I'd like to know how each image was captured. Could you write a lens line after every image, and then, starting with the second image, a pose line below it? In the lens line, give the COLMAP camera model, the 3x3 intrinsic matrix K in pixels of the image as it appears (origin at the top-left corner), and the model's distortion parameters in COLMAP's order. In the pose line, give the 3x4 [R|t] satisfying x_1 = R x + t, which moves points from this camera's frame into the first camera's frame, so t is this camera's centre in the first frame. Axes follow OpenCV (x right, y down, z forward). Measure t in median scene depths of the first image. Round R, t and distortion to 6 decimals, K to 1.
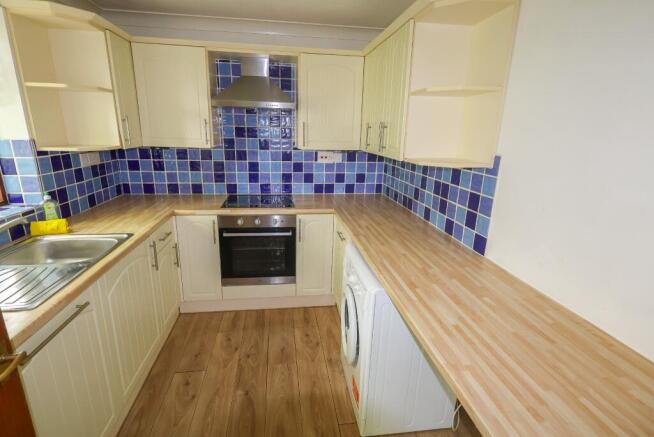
lens RADIAL K [[319.2, 0, 327.0], [0, 319.2, 218.5], [0, 0, 1]] dist [0.000172, -0.000041]
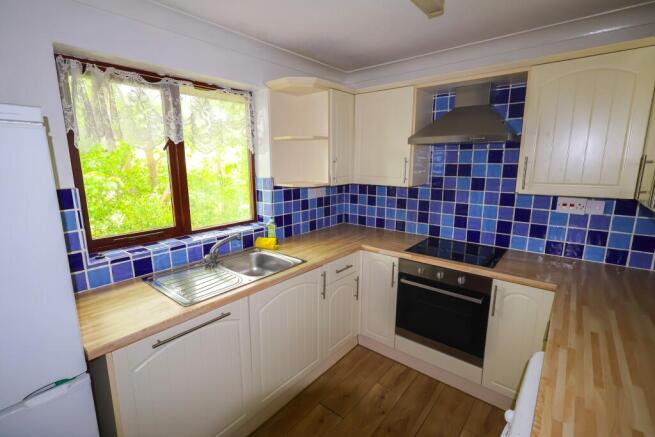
lens RADIAL K [[305.3, 0, 327.5], [0, 305.3, 218.5], [0, 0, 1]] dist [0.001332, -0.000084]
pose [[0.668499, 0.112722, -0.735121, 0.159079], [-0.181138, 0.983359, -0.013936, -0.072521], [0.721316, 0.142475, 0.677793, 0.222274]]
